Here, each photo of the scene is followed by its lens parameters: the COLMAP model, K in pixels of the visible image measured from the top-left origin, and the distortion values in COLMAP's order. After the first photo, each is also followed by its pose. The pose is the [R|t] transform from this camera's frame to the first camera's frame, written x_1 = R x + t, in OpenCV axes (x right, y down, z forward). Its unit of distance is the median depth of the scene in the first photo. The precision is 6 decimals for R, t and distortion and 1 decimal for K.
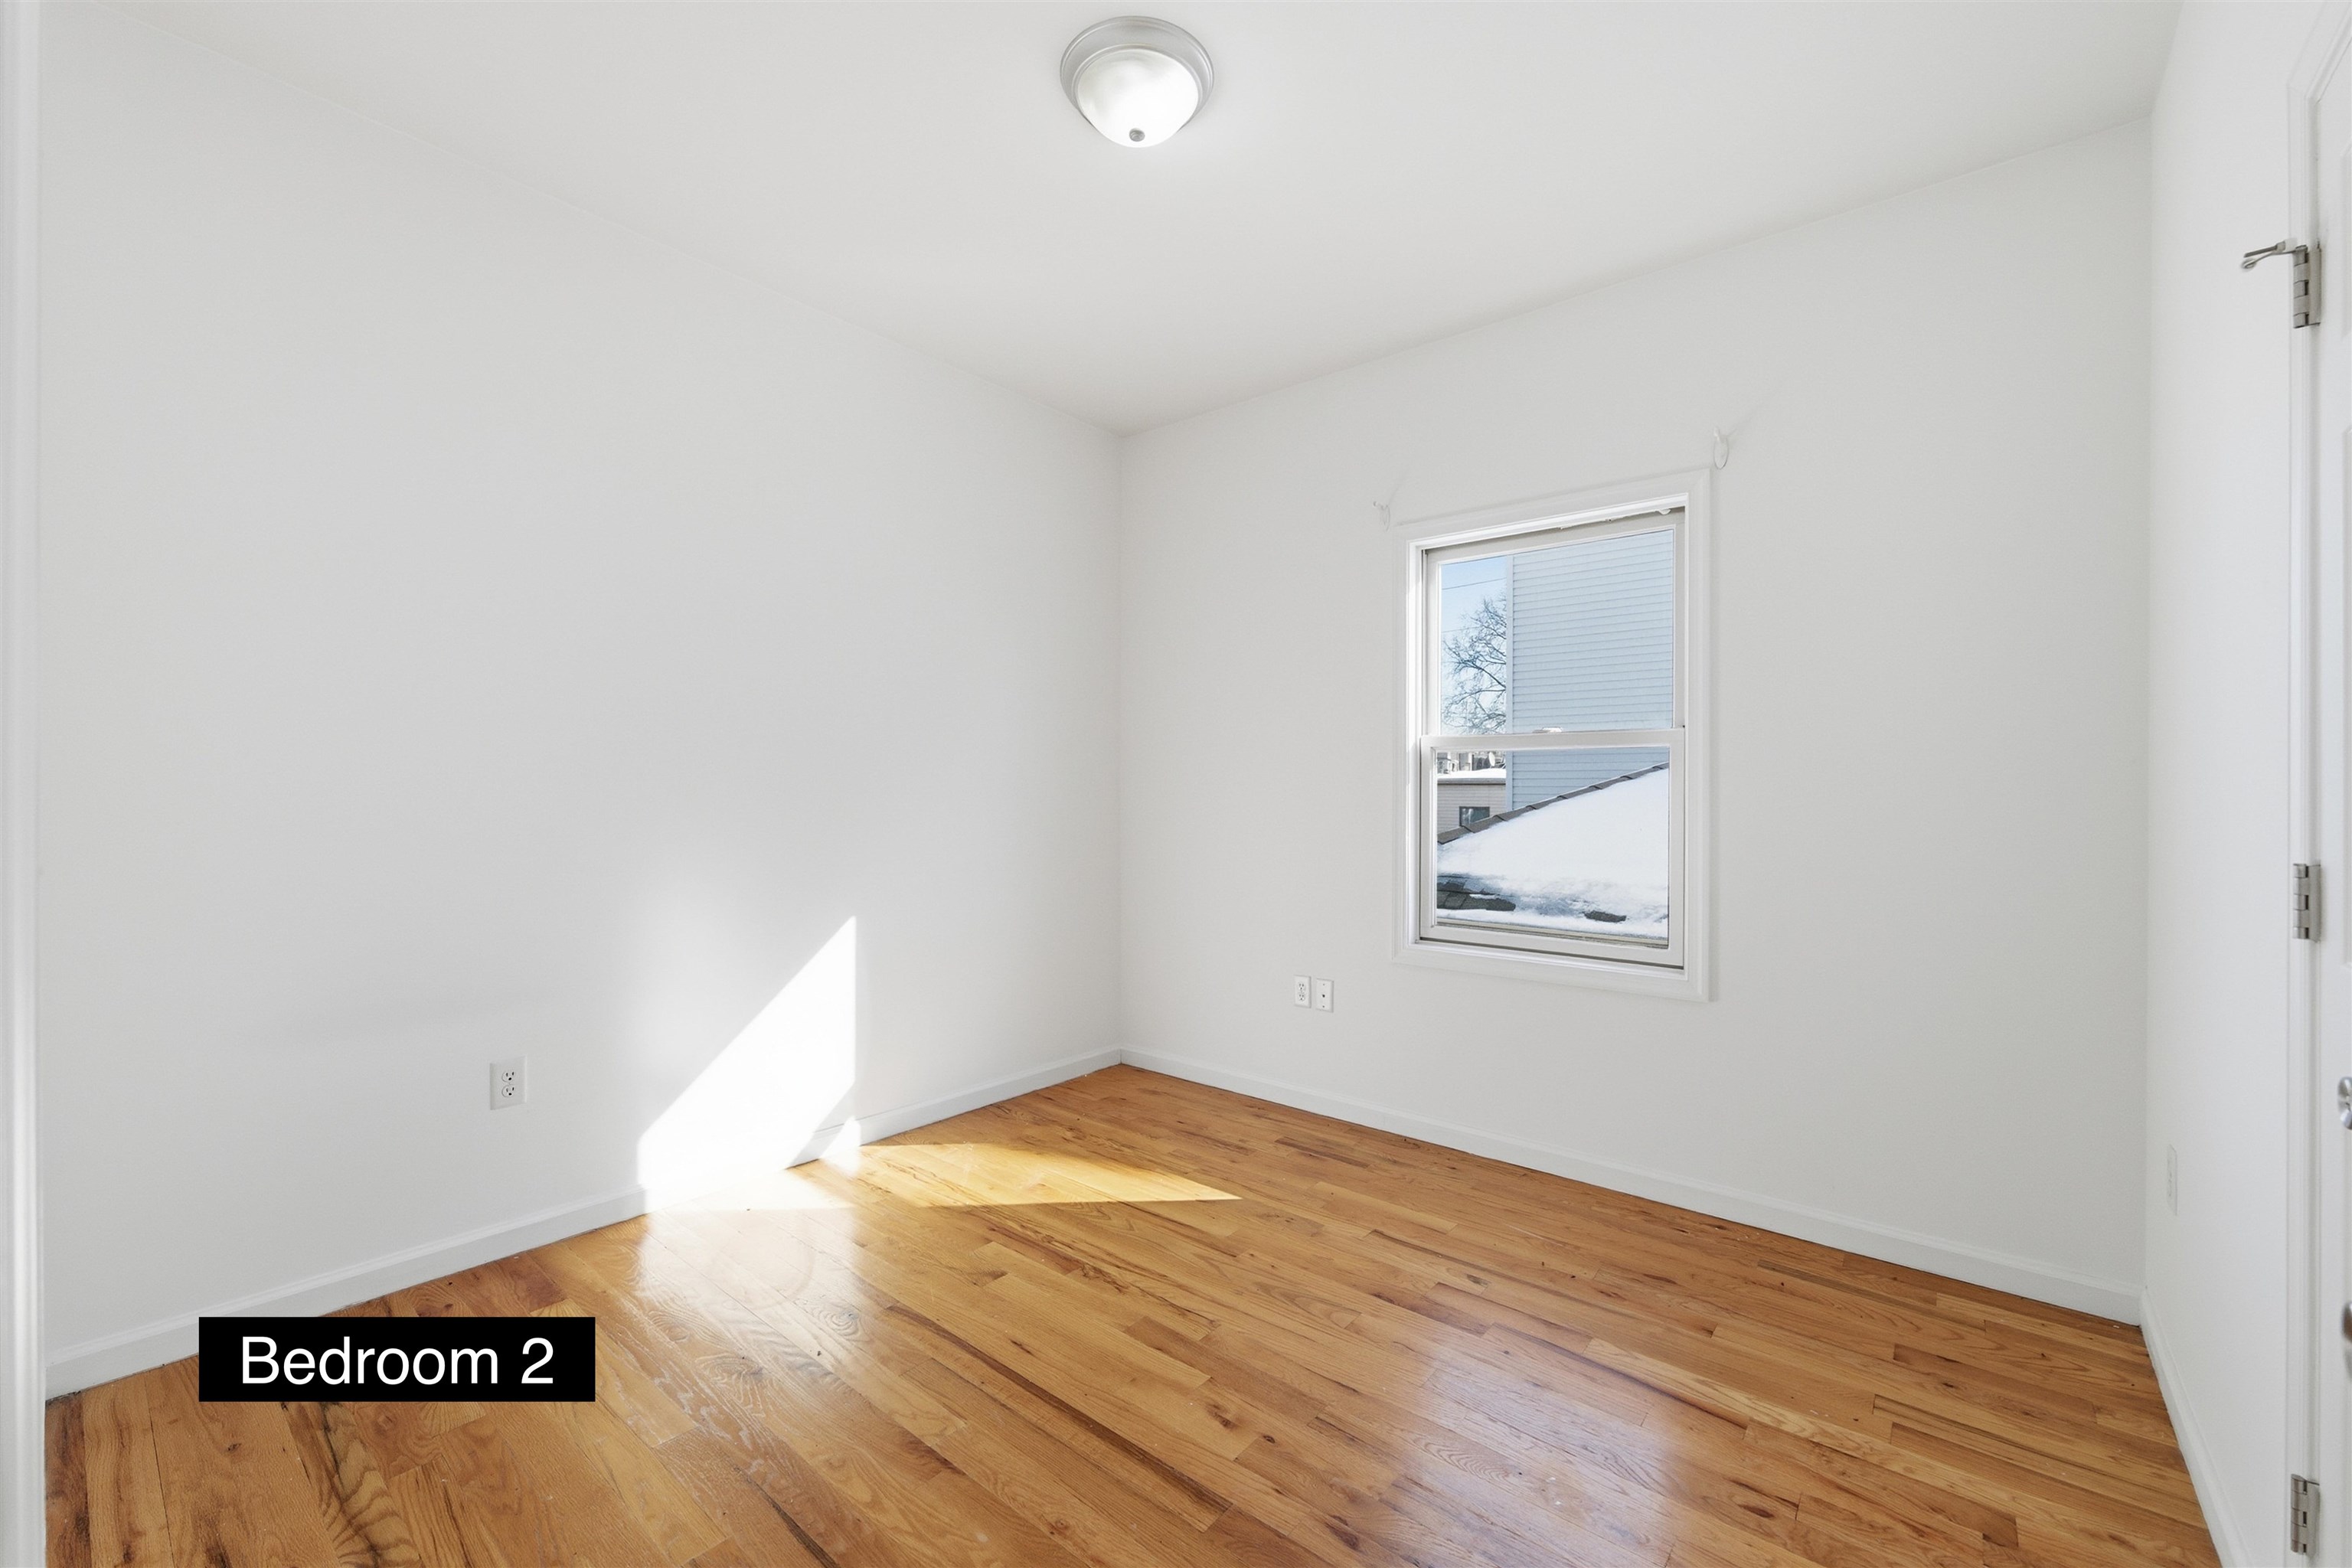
lens RADIAL K [[938.3, 0, 1192.2], [0, 938.3, 797.9], [0, 0, 1]] dist [-0.004750, 0.003783]
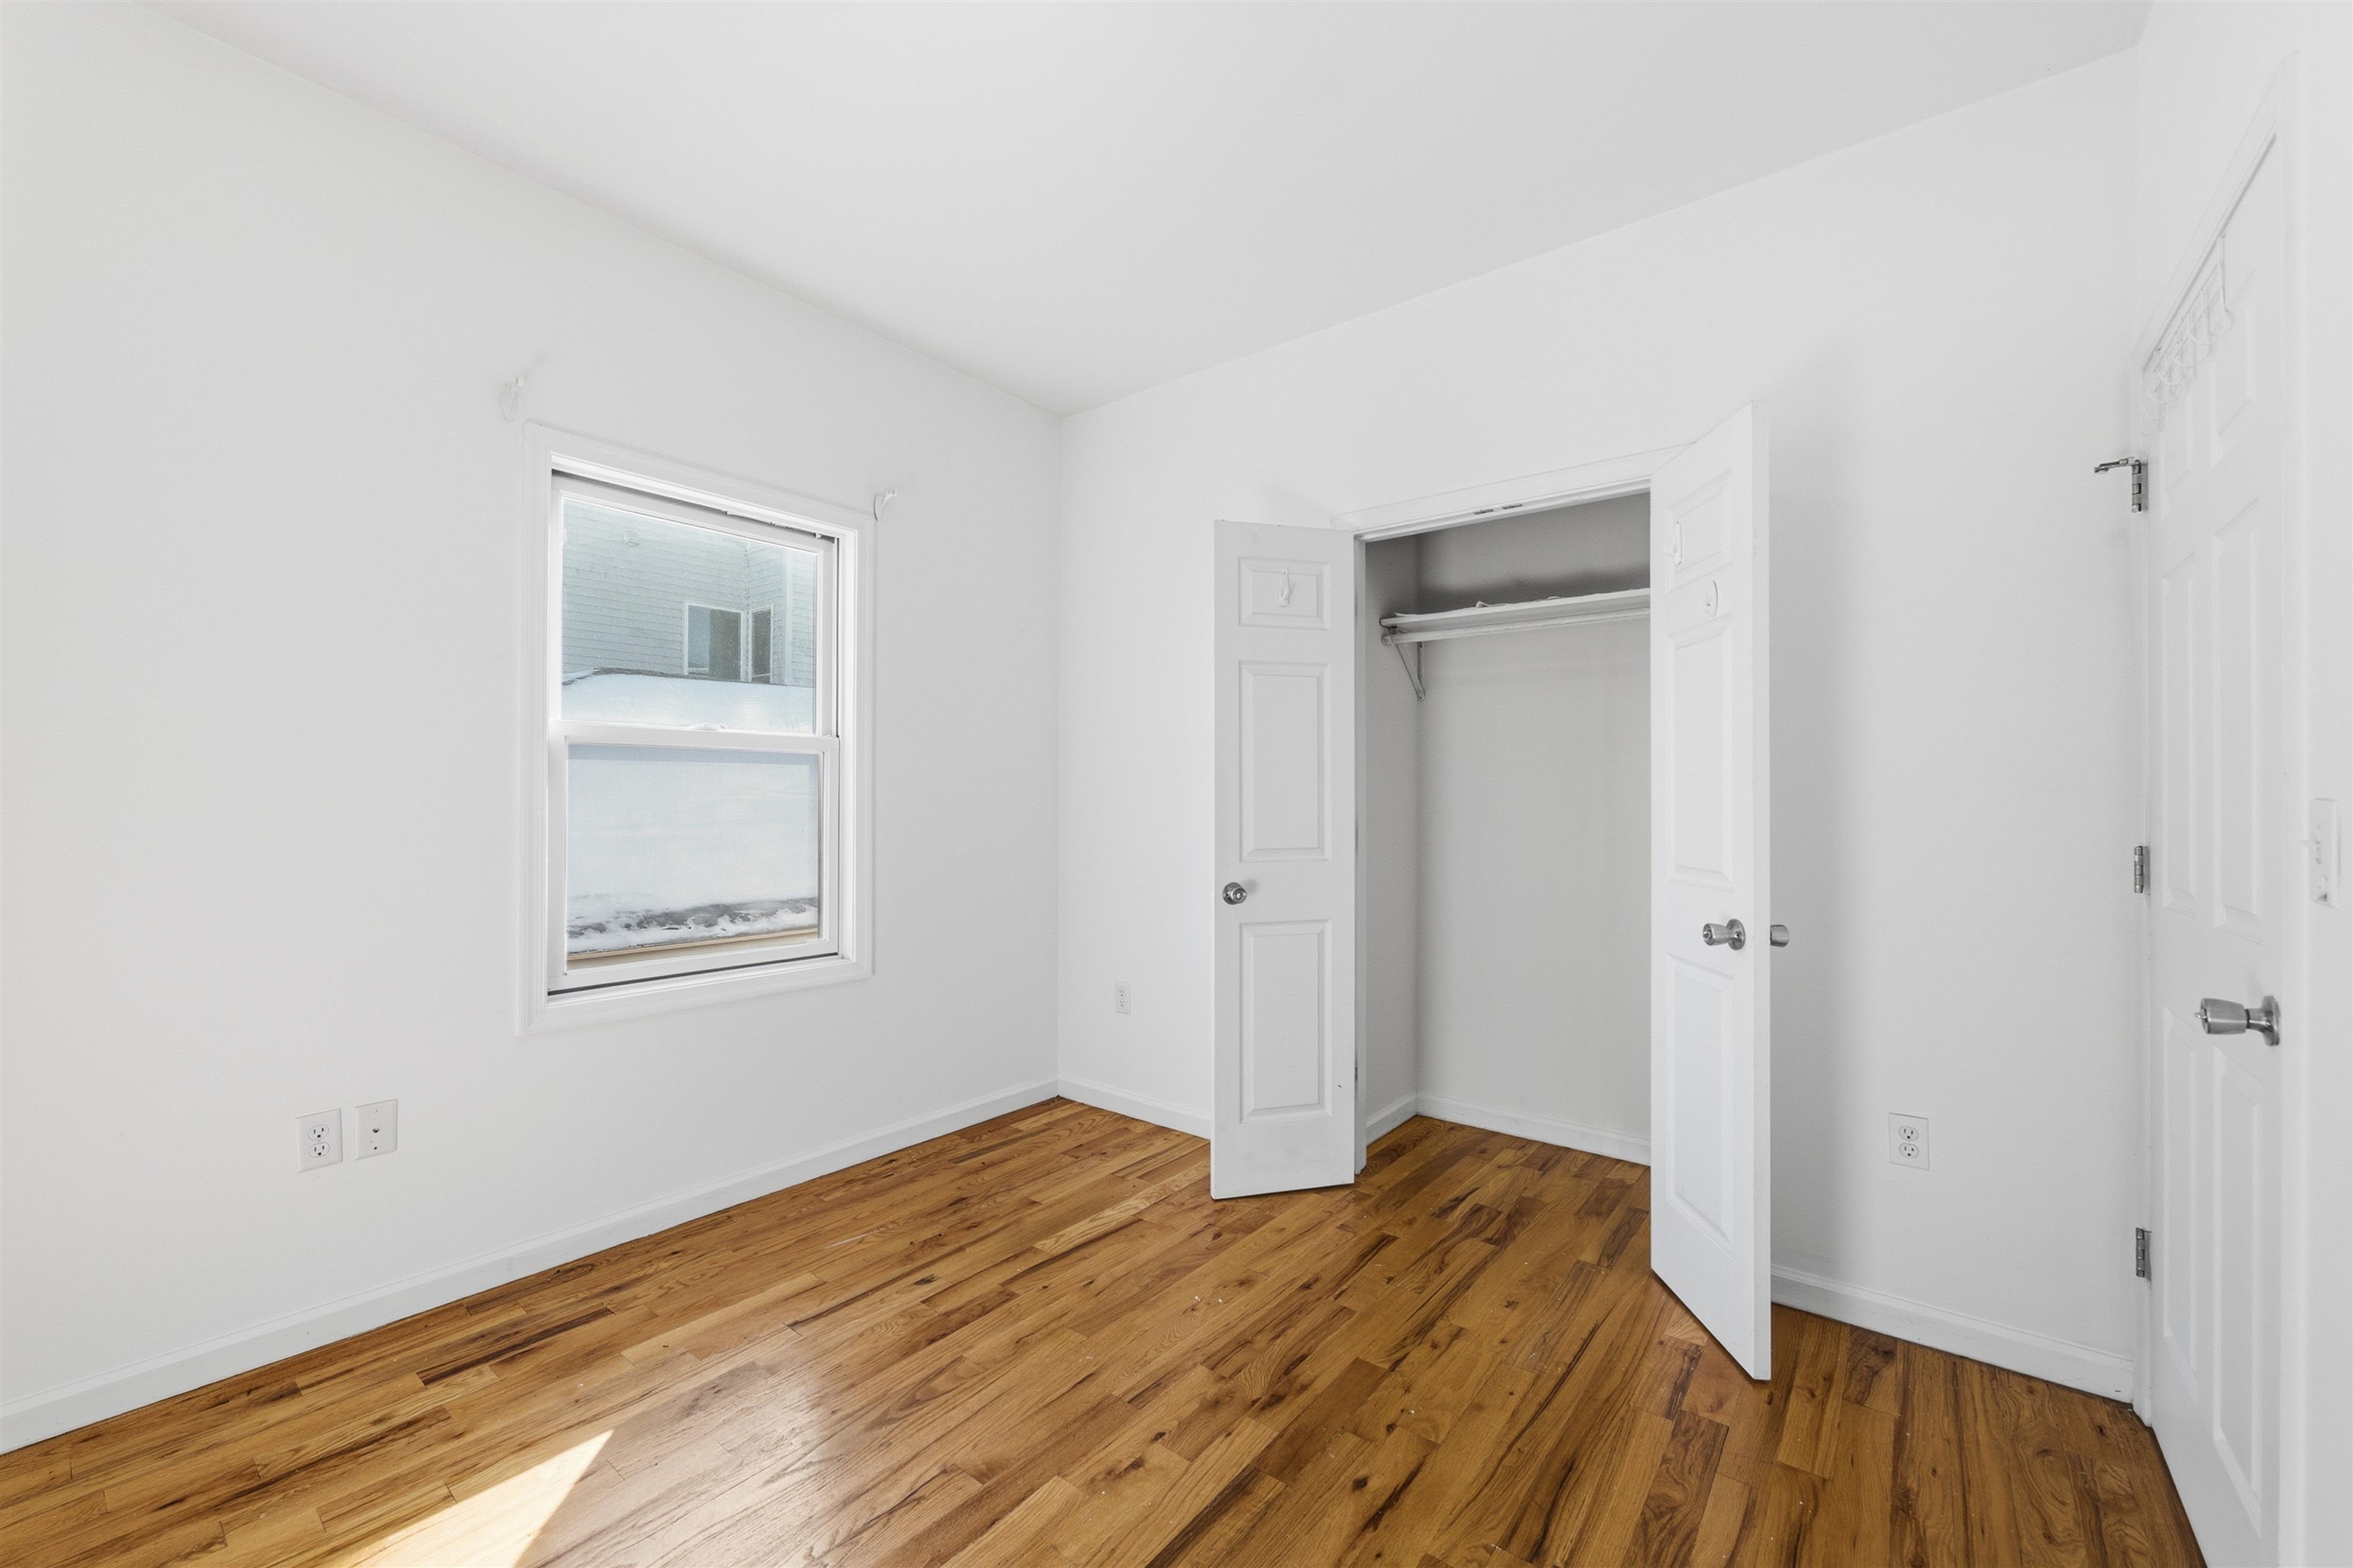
lens RADIAL K [[938.7, 0, 1132.6], [0, 938.7, 802.2], [0, 0, 1]] dist [-0.004750, 0.003783]
pose [[0.008025, -0.008551, 0.999931, -0.605899], [0.002693, 0.999960, 0.008530, -0.006841], [-0.999964, 0.002624, 0.008047, 0.666320]]
